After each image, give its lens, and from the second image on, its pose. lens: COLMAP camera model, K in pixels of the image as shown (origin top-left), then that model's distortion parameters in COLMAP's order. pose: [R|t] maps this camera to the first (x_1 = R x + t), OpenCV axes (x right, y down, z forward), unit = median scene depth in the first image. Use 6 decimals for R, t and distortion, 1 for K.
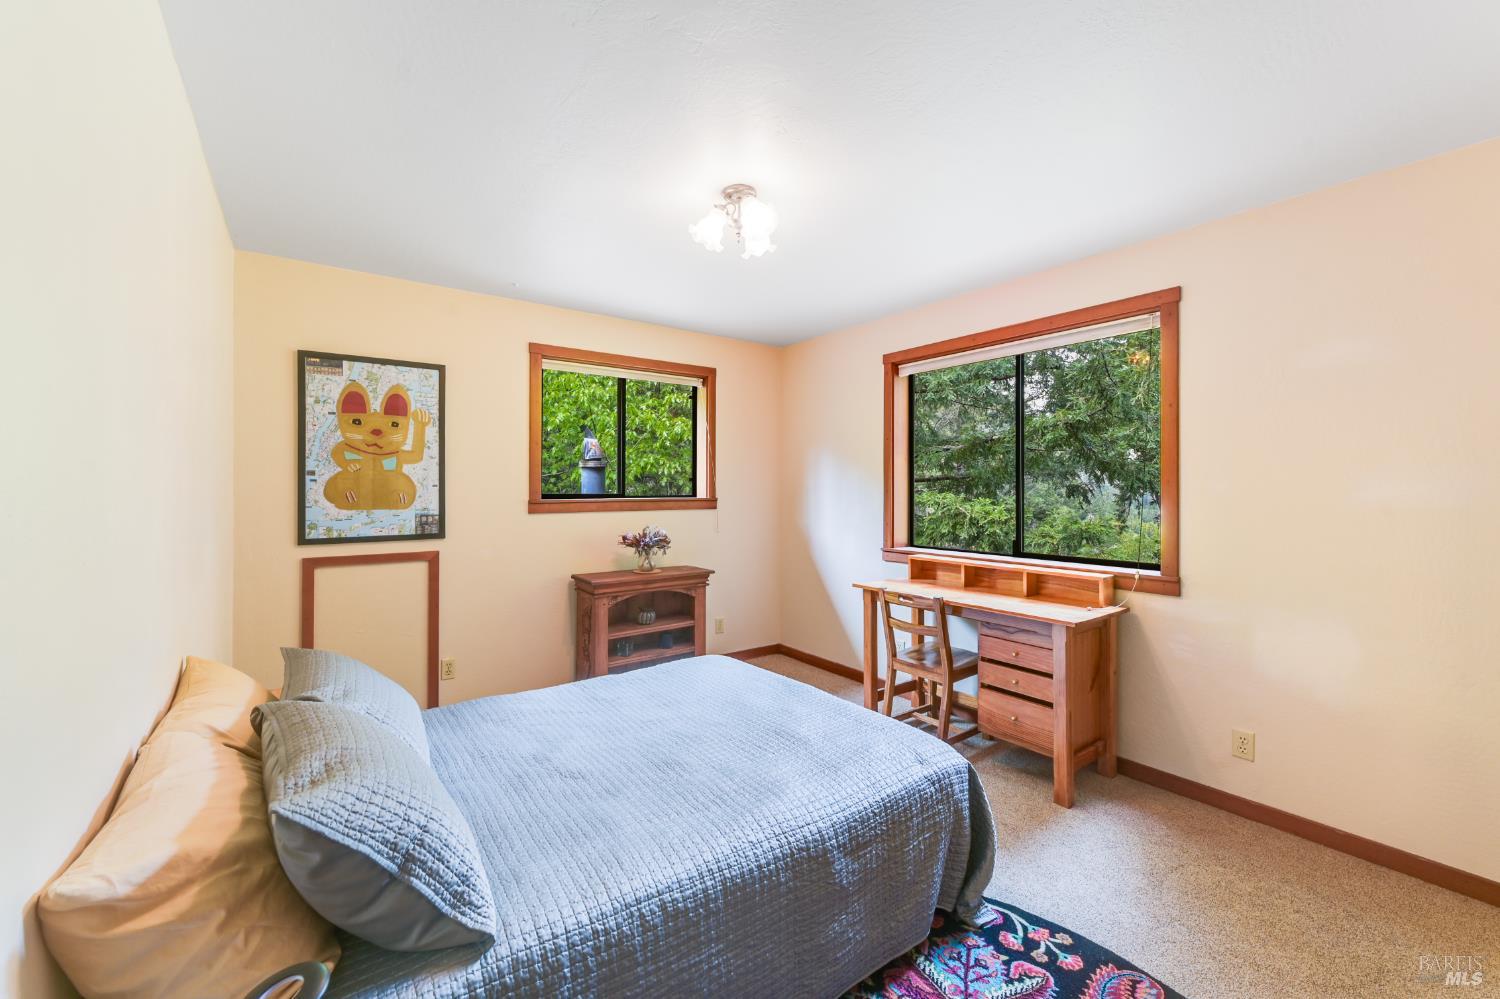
lens RADIAL K [[597.6, 0, 750.0], [0, 597.6, 499.5], [0, 0, 1]] dist [0.000350, 0.000127]
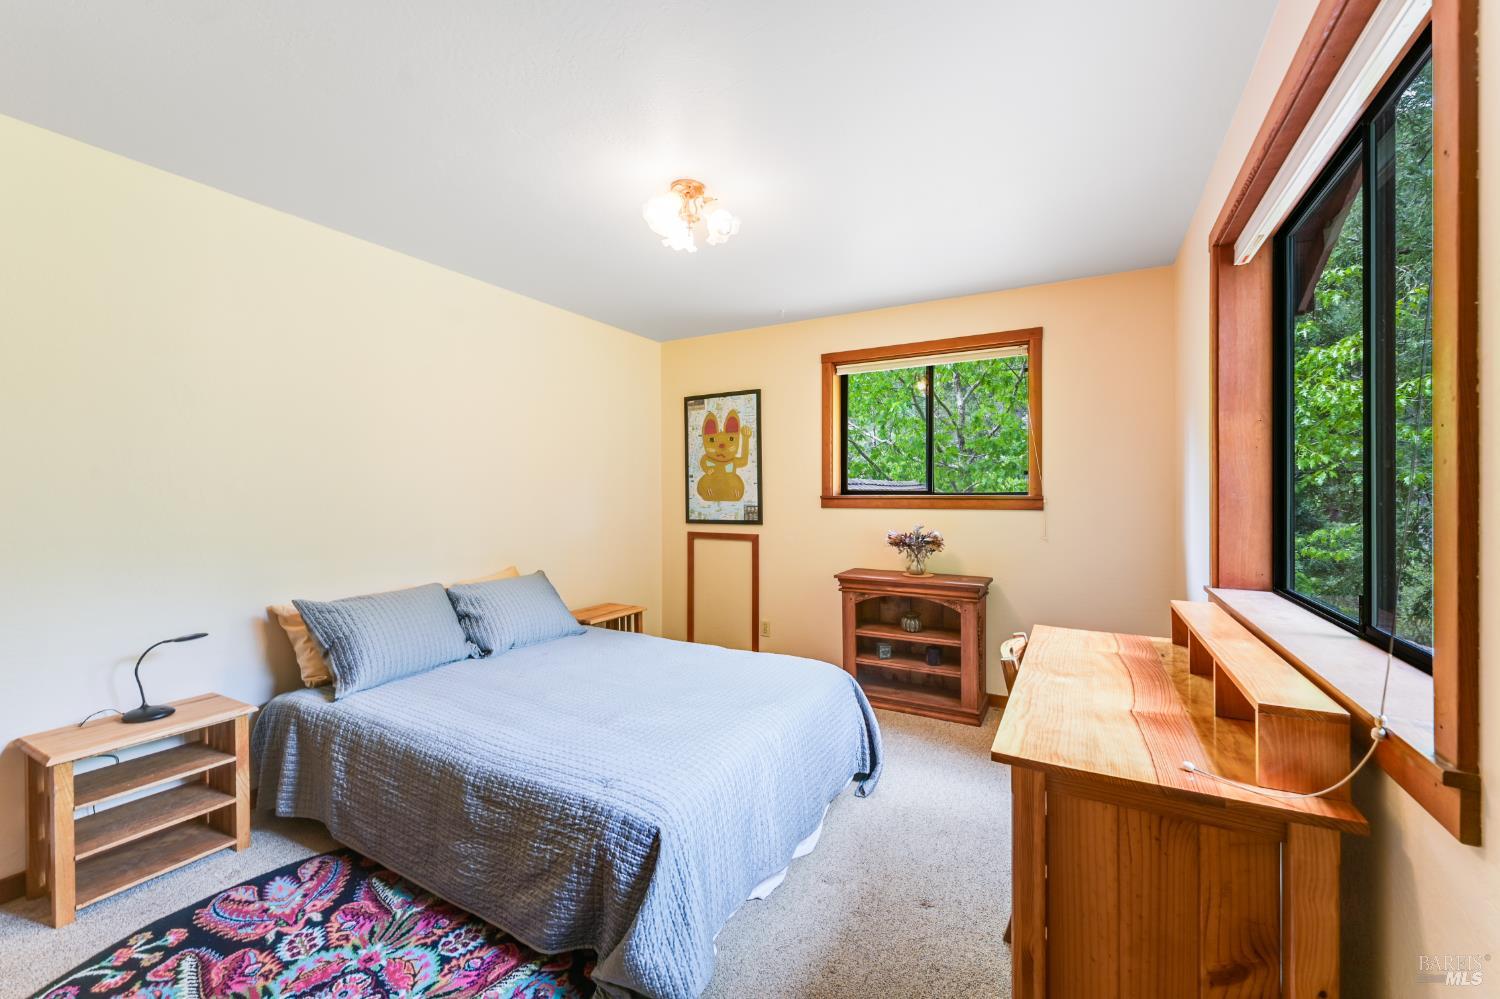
lens RADIAL K [[597.6, 0, 750.0], [0, 597.6, 499.5], [0, 0, 1]] dist [0.000350, 0.000127]
pose [[0.415187, 0.009431, -0.909687, 0.676626], [-0.015155, 0.999879, 0.003450, 0.007378], [0.909610, 0.012354, 0.415279, 0.476680]]
